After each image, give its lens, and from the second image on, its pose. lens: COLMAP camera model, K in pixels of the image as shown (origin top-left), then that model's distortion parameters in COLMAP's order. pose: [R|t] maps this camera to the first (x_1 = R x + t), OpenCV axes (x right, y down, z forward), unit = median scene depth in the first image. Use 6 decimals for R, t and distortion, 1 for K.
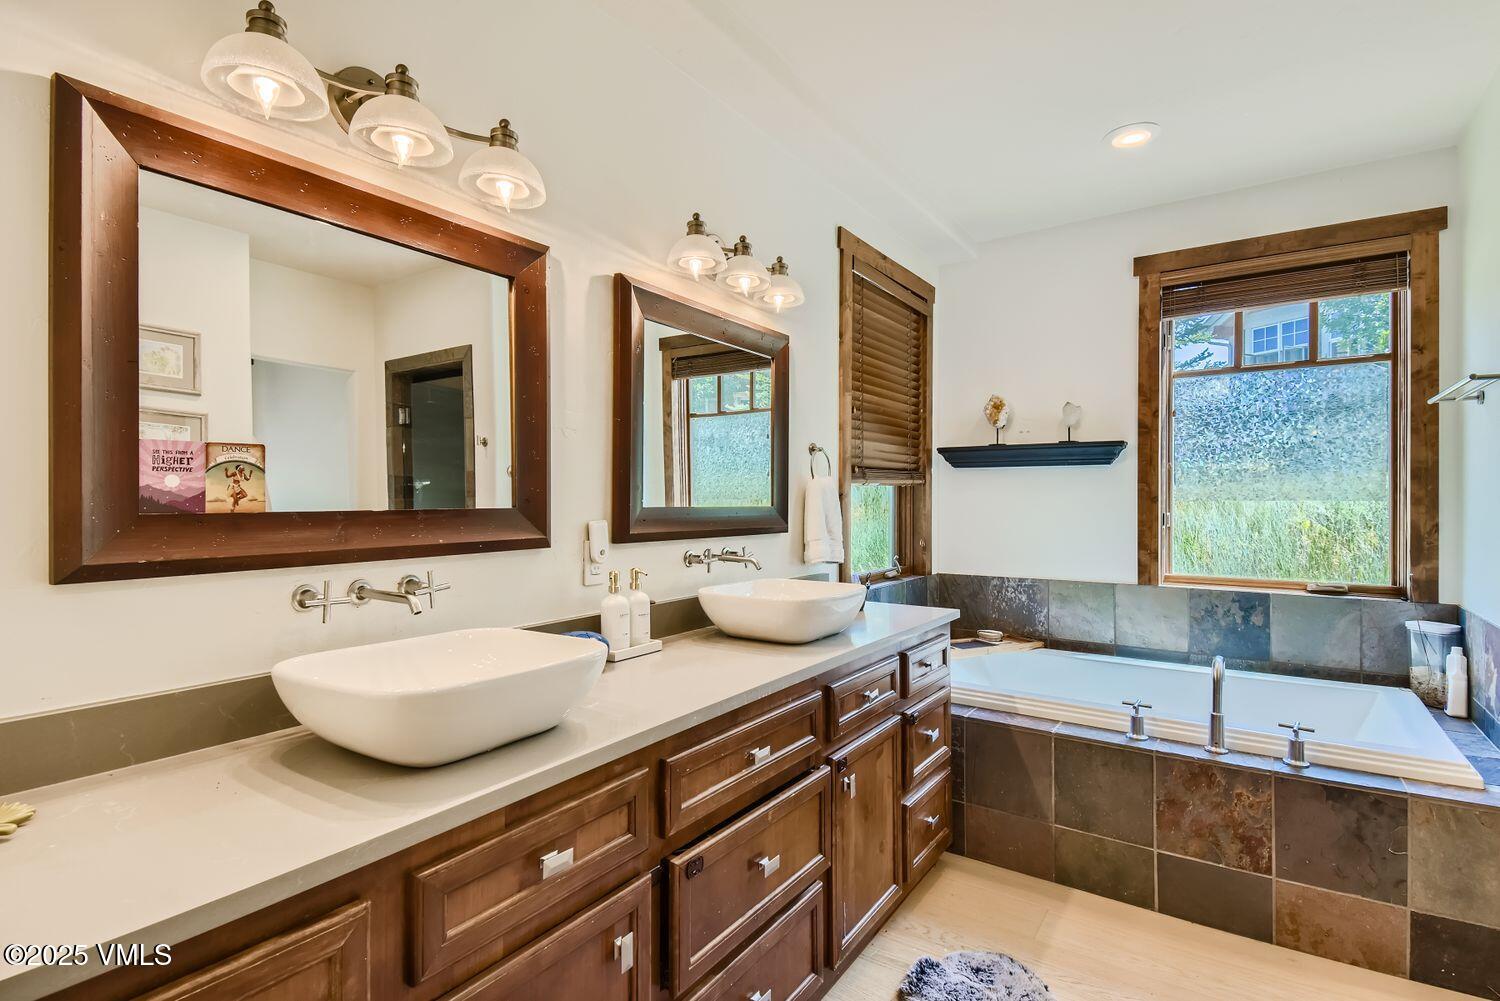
lens RADIAL K [[660.1, 0, 749.3], [0, 660.1, 492.4], [0, 0, 1]] dist [0.002250, 0.000174]
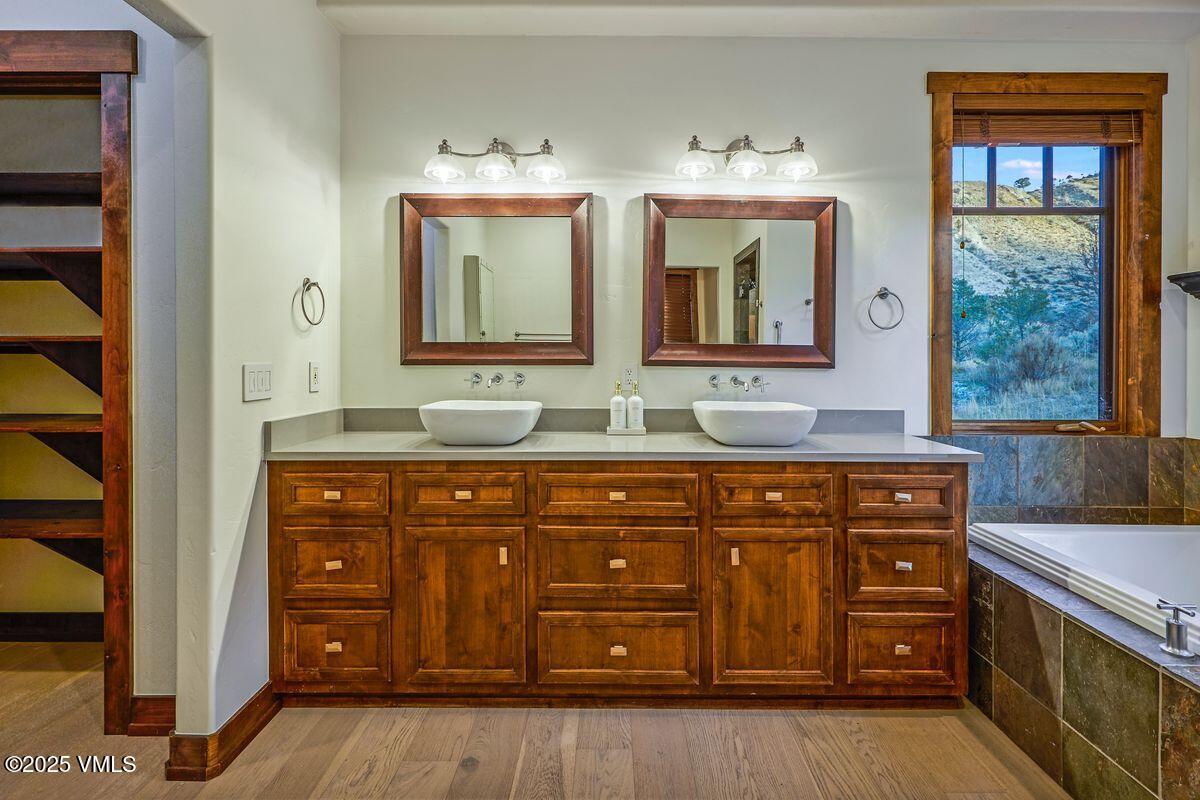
lens RADIAL K [[528.1, 0, 602.3], [0, 528.1, 360.6], [0, 0, 1]] dist [0.002250, 0.000174]
pose [[0.604792, 0.013768, -0.796265, 0.725931], [0.002210, 0.999818, 0.018966, 0.039105], [0.796380, -0.013230, 0.604651, 0.155916]]
